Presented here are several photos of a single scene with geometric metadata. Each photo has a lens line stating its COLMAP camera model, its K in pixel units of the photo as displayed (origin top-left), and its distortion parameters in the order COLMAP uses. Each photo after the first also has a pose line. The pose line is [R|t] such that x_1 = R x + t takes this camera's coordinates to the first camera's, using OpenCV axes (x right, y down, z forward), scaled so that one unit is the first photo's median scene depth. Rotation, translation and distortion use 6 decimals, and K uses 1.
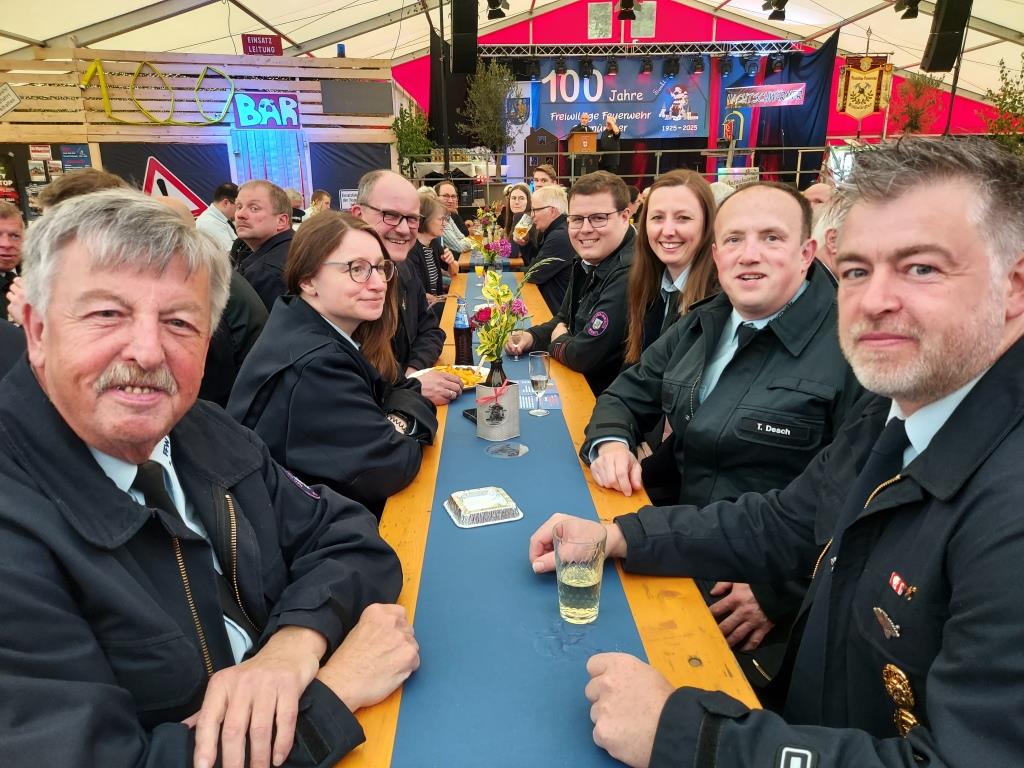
lens RADIAL K [[754.5, 0, 506.9], [0, 754.5, 386.7], [0, 0, 1]] dist [0.057794, -0.041603]
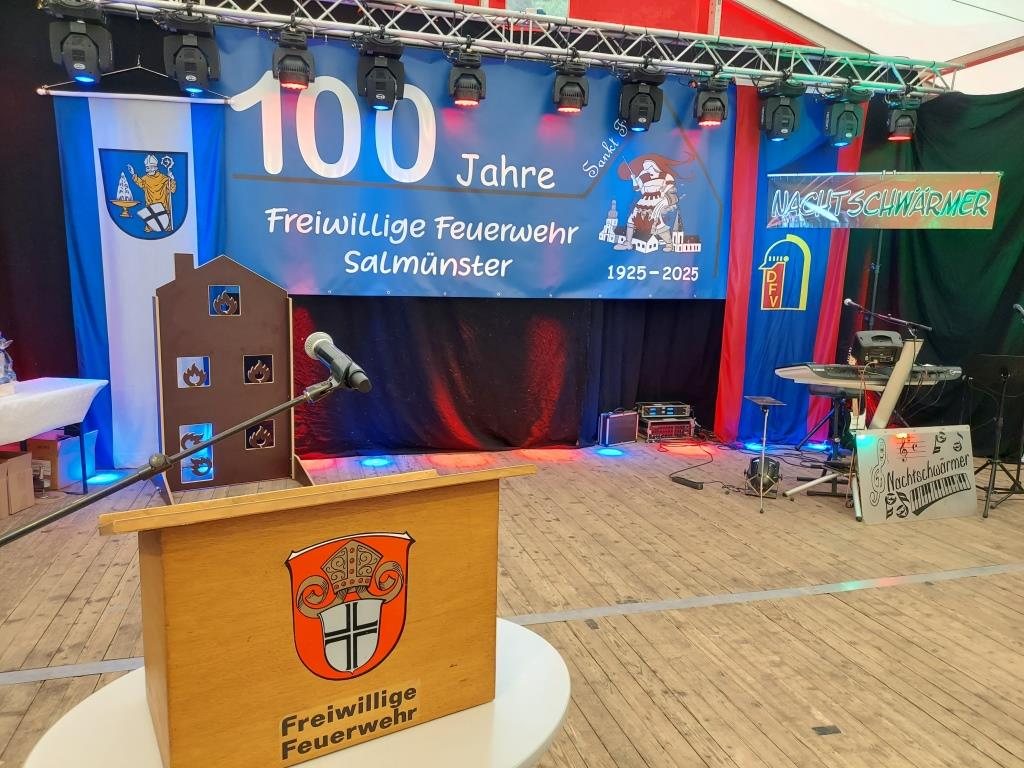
lens RADIAL K [[753.4, 0, 508.5], [0, 753.4, 389.2], [0, 0, 1]] dist [0.056974, -0.041333]
pose [[0.967743, -0.001788, 0.251932, 0.102873], [0.031803, 0.992842, -0.115119, -0.346845], [-0.249923, 0.119418, 0.960874, 0.958633]]
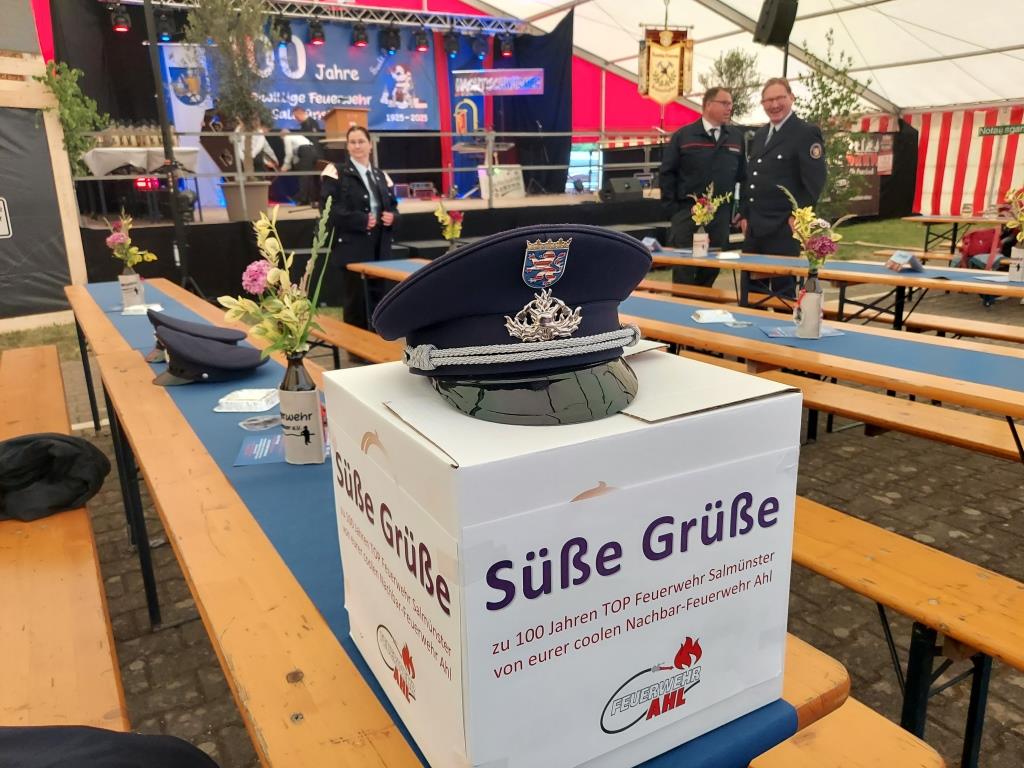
lens RADIAL K [[762.1, 0, 510.2], [0, 762.1, 390.9], [0, 0, 1]] dist [0.045600, -0.046196]
pose [[0.872602, -0.144469, 0.466577, -0.133698], [0.149805, 0.988377, 0.025870, -0.084769], [-0.464891, 0.047322, 0.884102, 0.349902]]
